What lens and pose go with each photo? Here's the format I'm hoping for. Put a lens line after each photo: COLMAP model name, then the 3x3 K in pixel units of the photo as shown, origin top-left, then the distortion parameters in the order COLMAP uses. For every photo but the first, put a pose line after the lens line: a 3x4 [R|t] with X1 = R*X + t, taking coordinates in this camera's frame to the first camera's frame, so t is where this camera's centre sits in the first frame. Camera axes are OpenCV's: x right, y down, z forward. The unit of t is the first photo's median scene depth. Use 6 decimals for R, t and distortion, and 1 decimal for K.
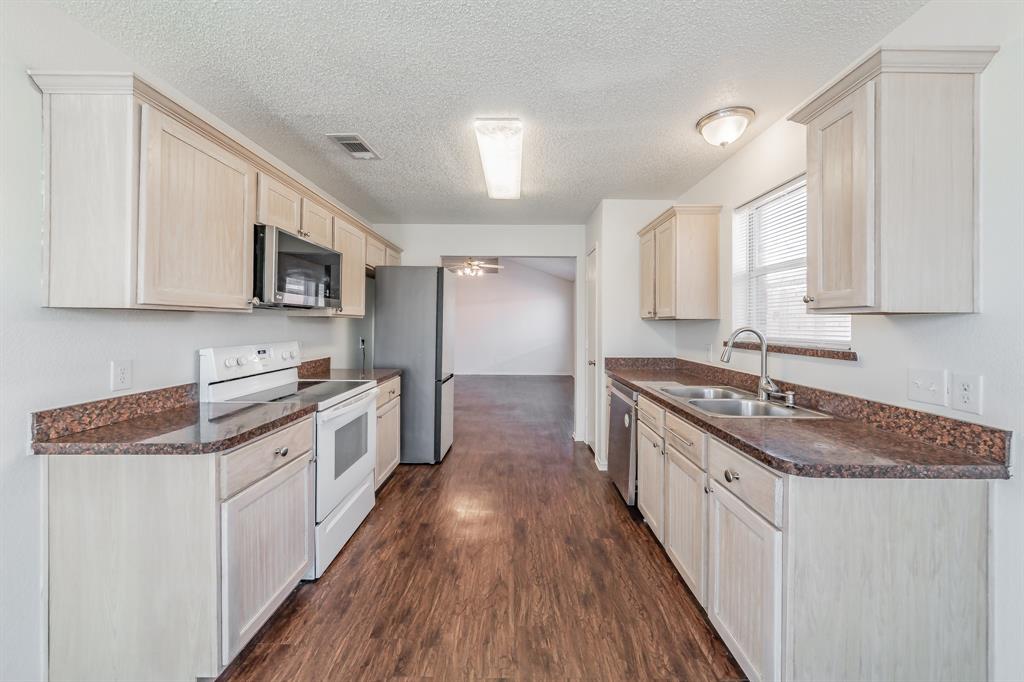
lens RADIAL K [[377.2, 0, 515.0], [0, 377.2, 323.4], [0, 0, 1]] dist [-0.000961, -0.000076]
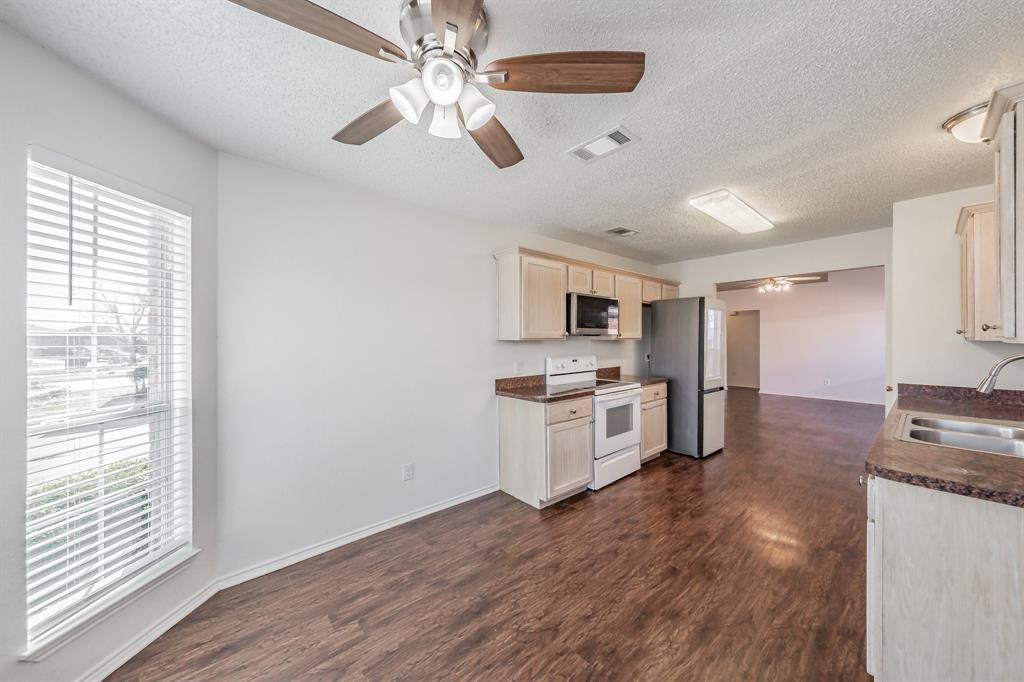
lens RADIAL K [[357.4, 0, 512.0], [0, 357.4, 341.0], [0, 0, 1]] dist [0.000082, -0.000005]
pose [[0.652399, -0.001862, -0.757873, 0.461008], [0.007755, 0.999961, 0.004219, -0.029275], [0.757836, -0.008630, 0.652388, -0.359381]]
